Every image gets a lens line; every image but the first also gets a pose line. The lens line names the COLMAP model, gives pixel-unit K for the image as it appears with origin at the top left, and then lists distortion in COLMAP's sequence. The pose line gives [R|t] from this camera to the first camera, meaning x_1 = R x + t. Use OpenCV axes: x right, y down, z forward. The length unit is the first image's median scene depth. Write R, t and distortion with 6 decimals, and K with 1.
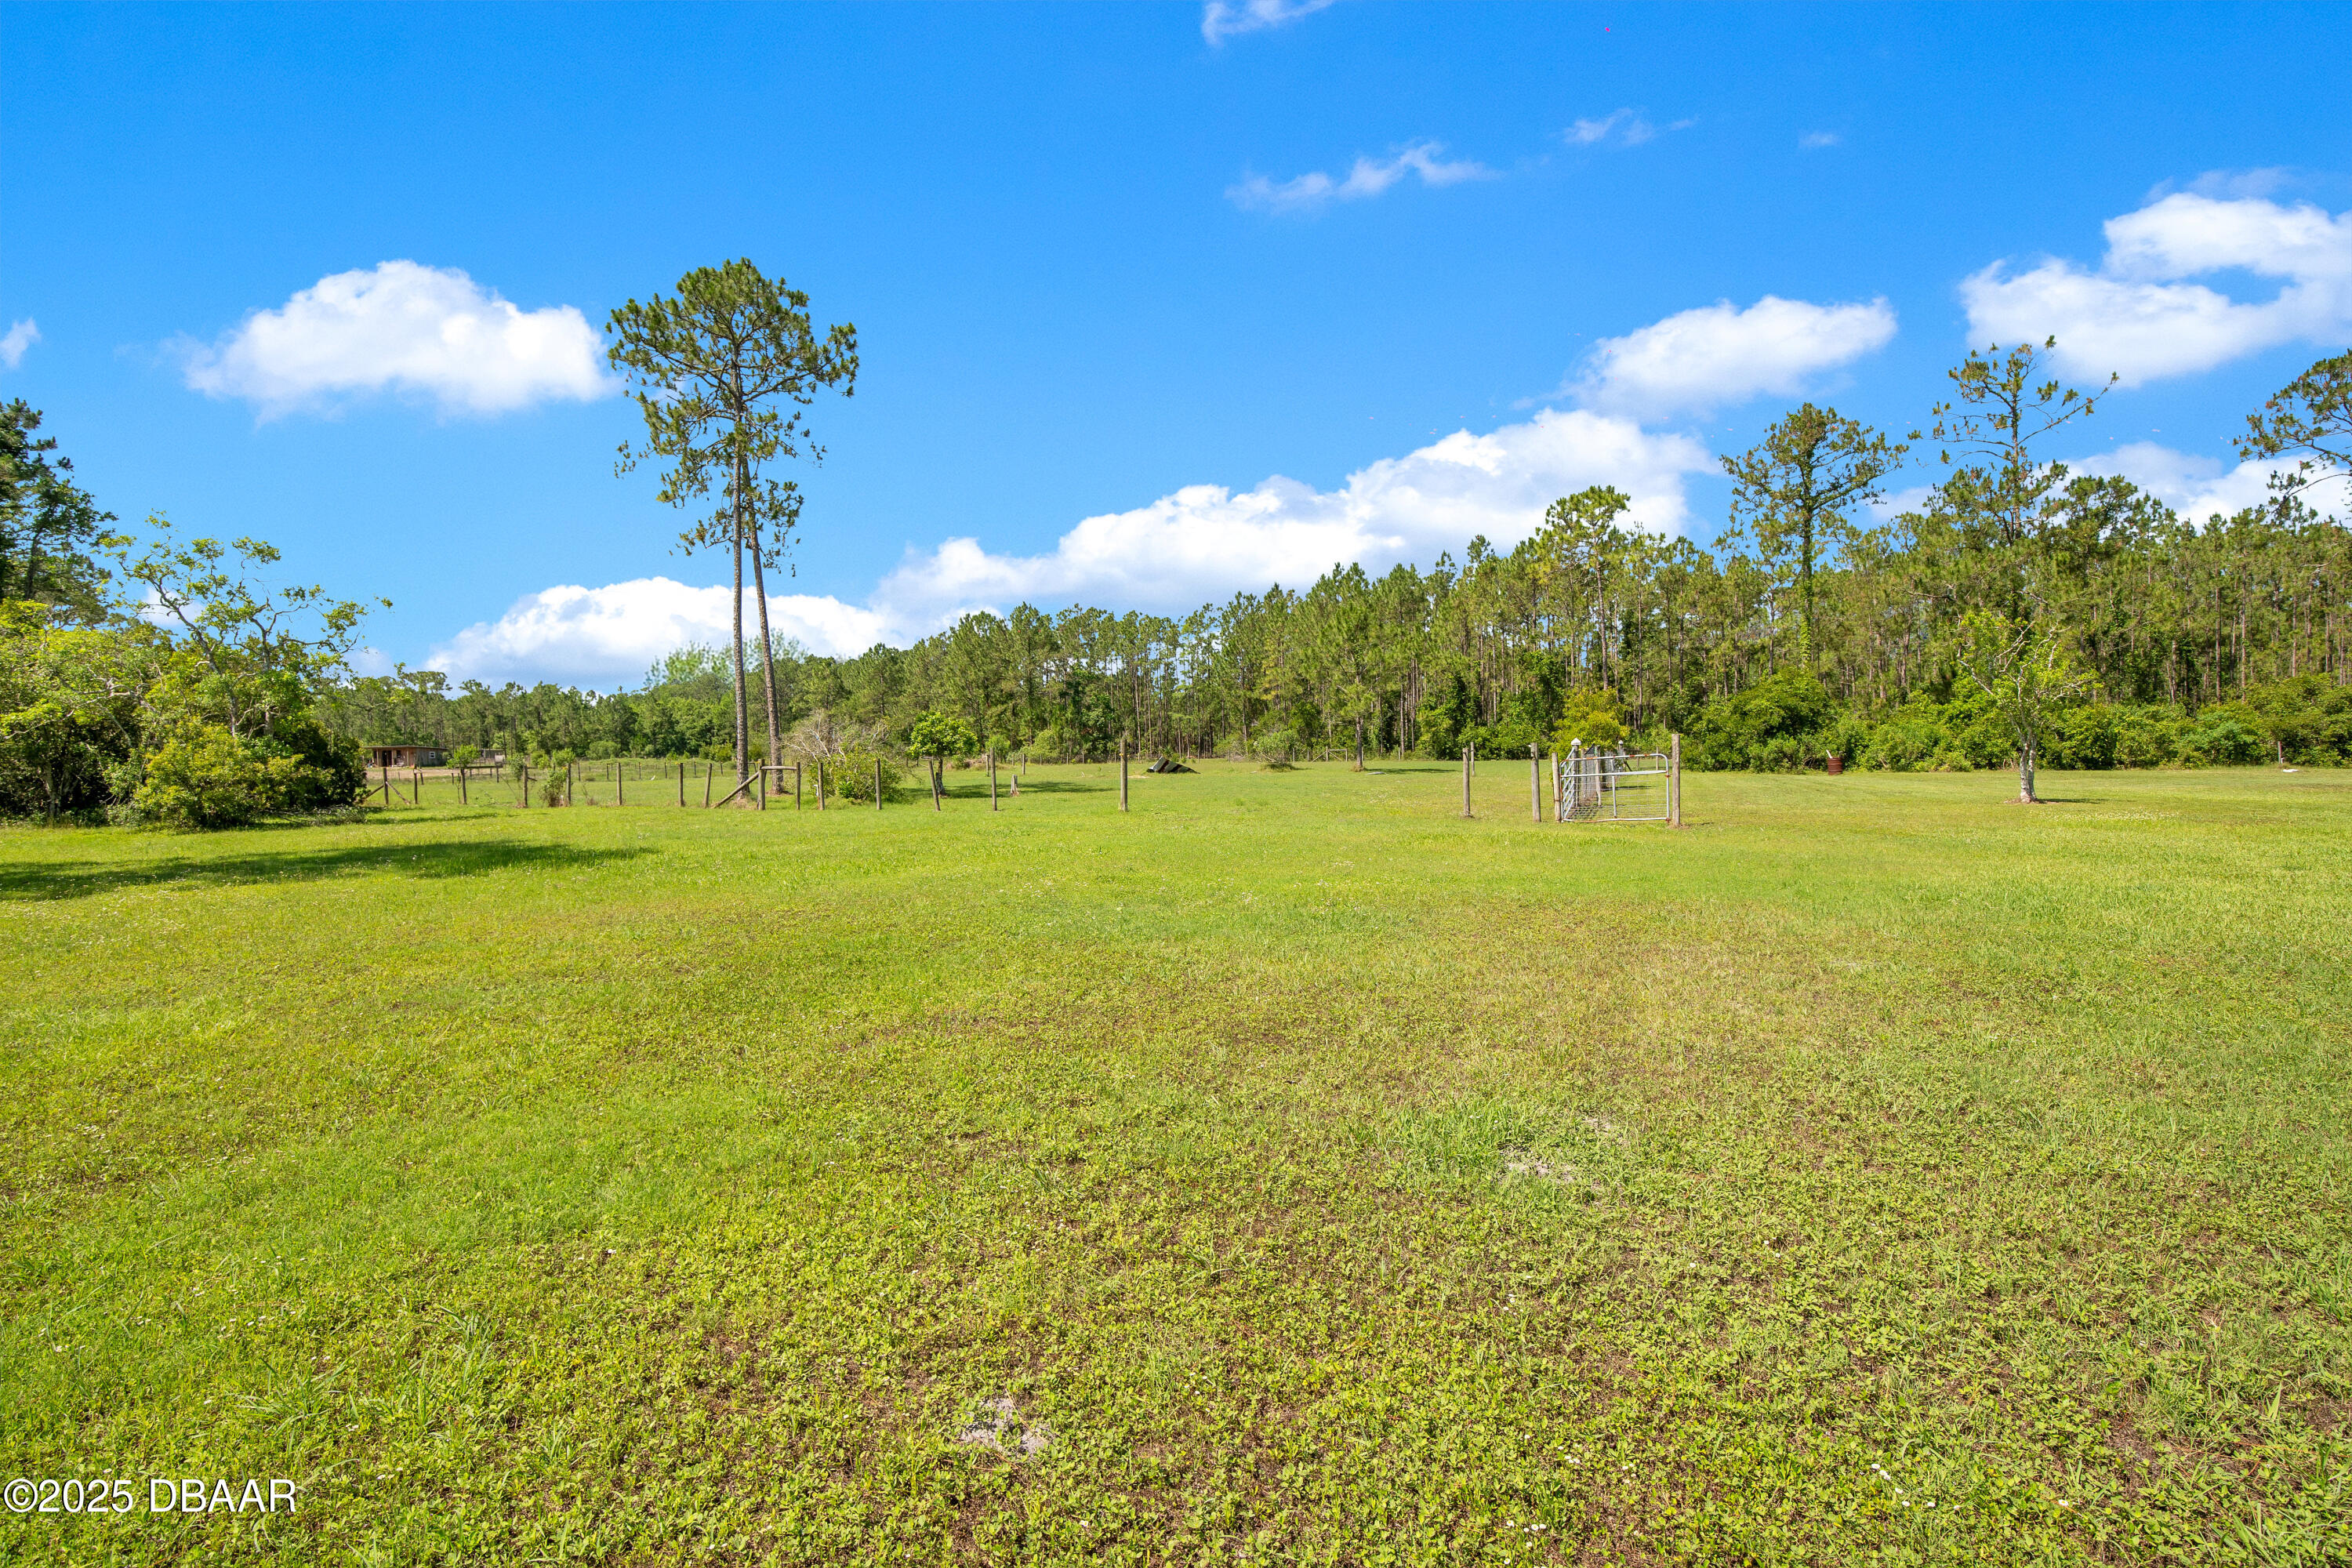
lens RADIAL K [[1106.5, 0, 1204.4], [0, 1106.5, 787.9], [0, 0, 1]] dist [-0.046652, 0.011346]
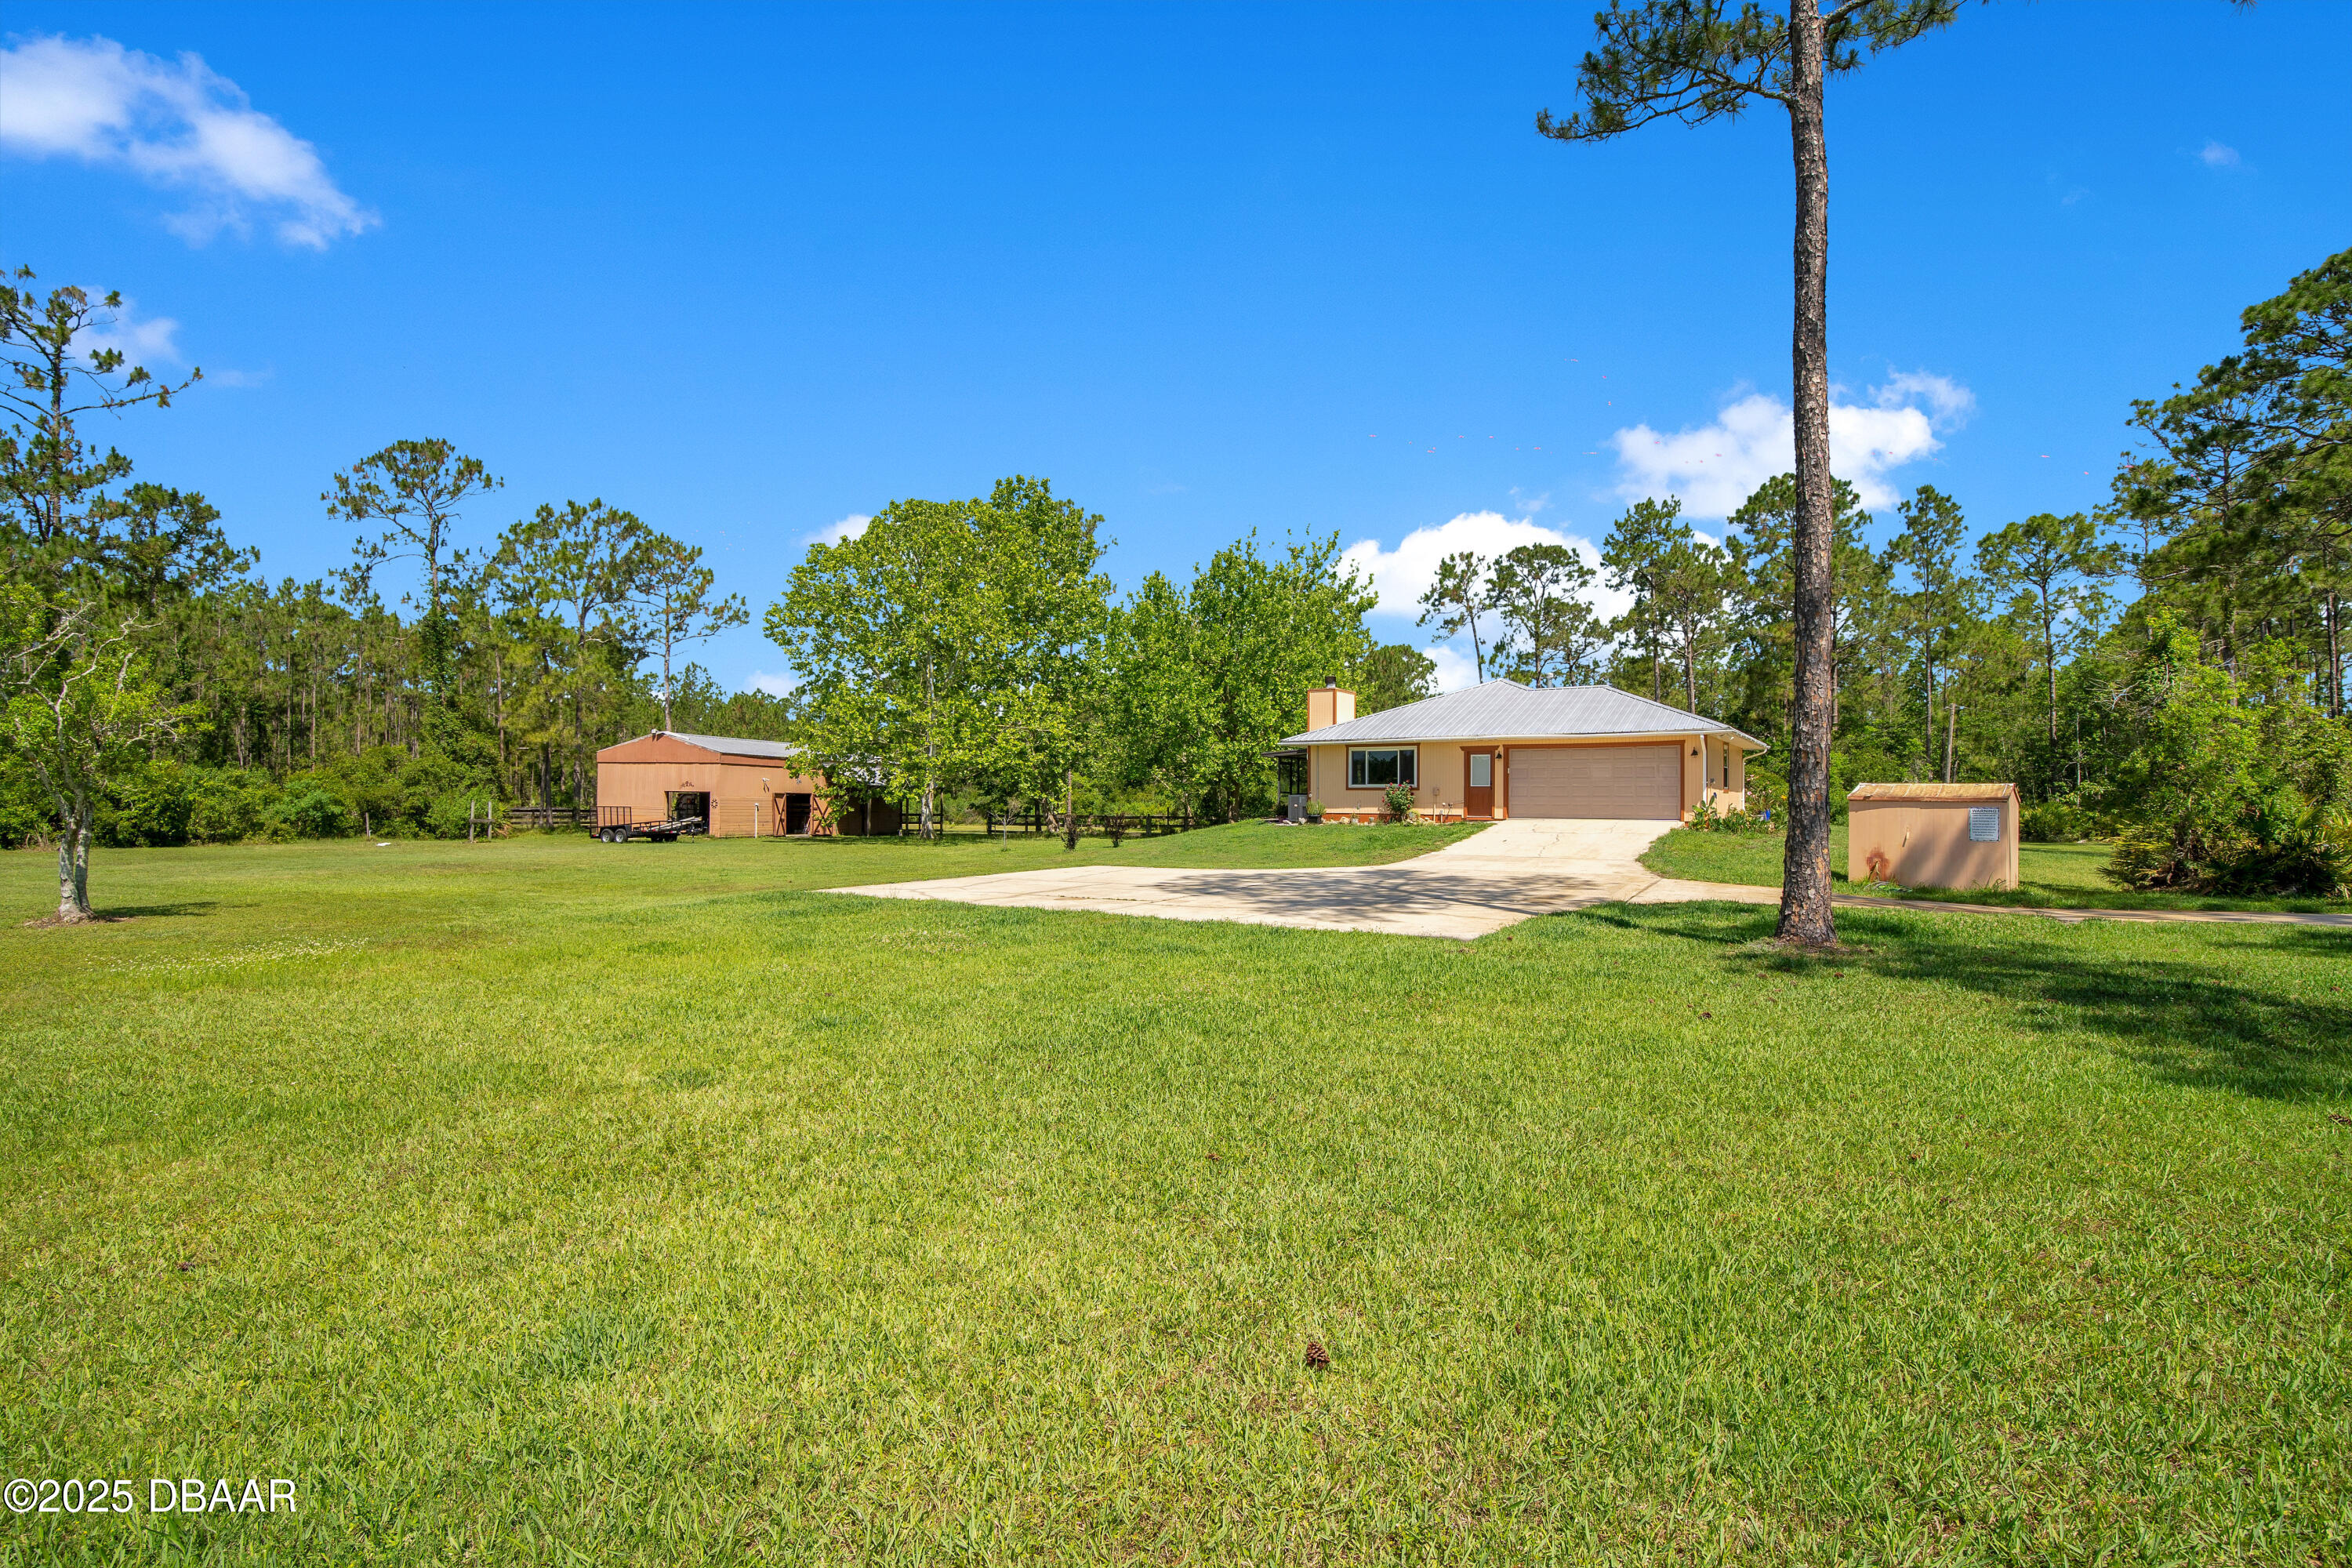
lens RADIAL K [[1106.5, 0, 1204.4], [0, 1106.5, 787.9], [0, 0, 1]] dist [-0.046652, 0.011346]
pose [[0.098039, 0.032347, 0.994657, 0.108168], [0.031042, 0.998886, -0.035544, -0.007608], [-0.994698, 0.034361, 0.096926, 0.146553]]
